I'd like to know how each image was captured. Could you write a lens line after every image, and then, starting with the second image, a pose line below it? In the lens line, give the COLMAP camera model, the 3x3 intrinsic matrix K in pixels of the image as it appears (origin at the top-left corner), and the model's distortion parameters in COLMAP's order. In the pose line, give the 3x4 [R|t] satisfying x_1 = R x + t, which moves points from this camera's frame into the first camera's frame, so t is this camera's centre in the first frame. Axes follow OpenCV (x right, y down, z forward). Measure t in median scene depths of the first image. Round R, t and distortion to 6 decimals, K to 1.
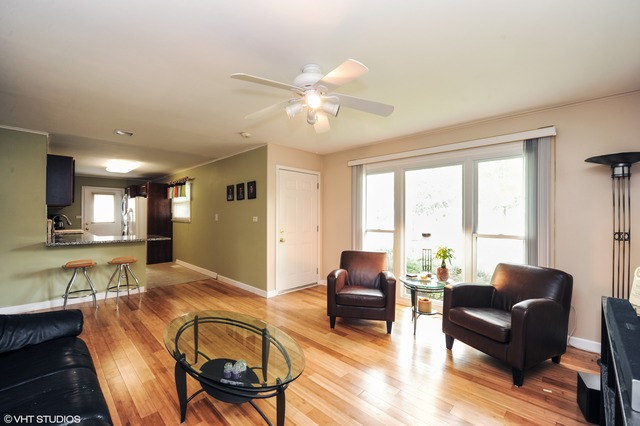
lens RADIAL K [[275.6, 0, 317.7], [0, 275.6, 213.9], [0, 0, 1]] dist [0.003428, 0.000176]
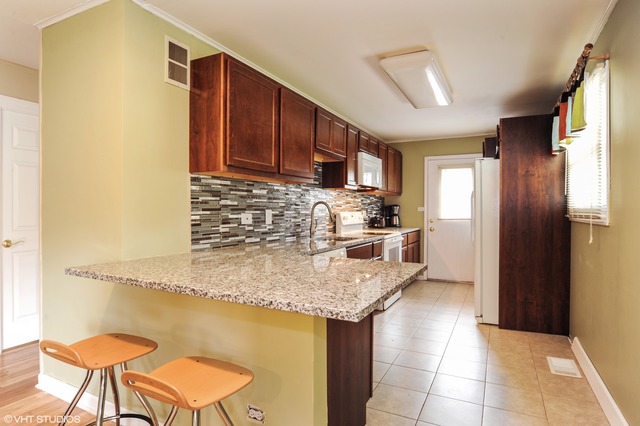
lens RADIAL K [[352.2, 0, 318.4], [0, 352.2, 214.5], [0, 0, 1]] dist [-0.042225, -0.000473]
pose [[0.307616, 0.015770, -0.951380, -0.205581], [-0.000548, 0.999865, 0.016397, 0.011151], [0.951511, -0.004522, 0.307583, 0.548486]]
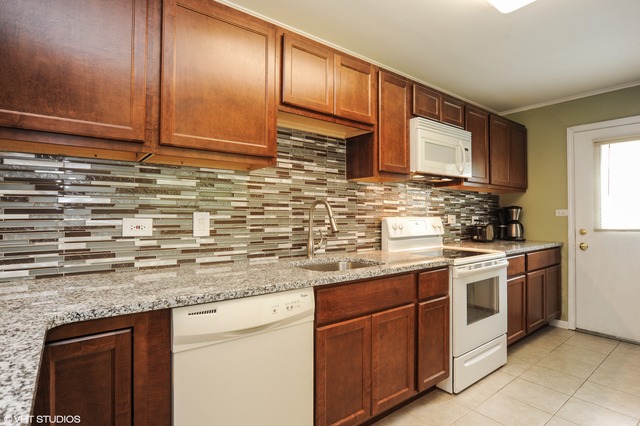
lens RADIAL K [[340.3, 0, 322.9], [0, 340.3, 205.8], [0, 0, 1]] dist [-0.016207, 0.001889]
pose [[-0.108034, -0.021631, -0.993912, -0.376102], [-0.001634, 0.999766, -0.021581, 0.012634], [0.994146, -0.000707, -0.108044, 0.723319]]
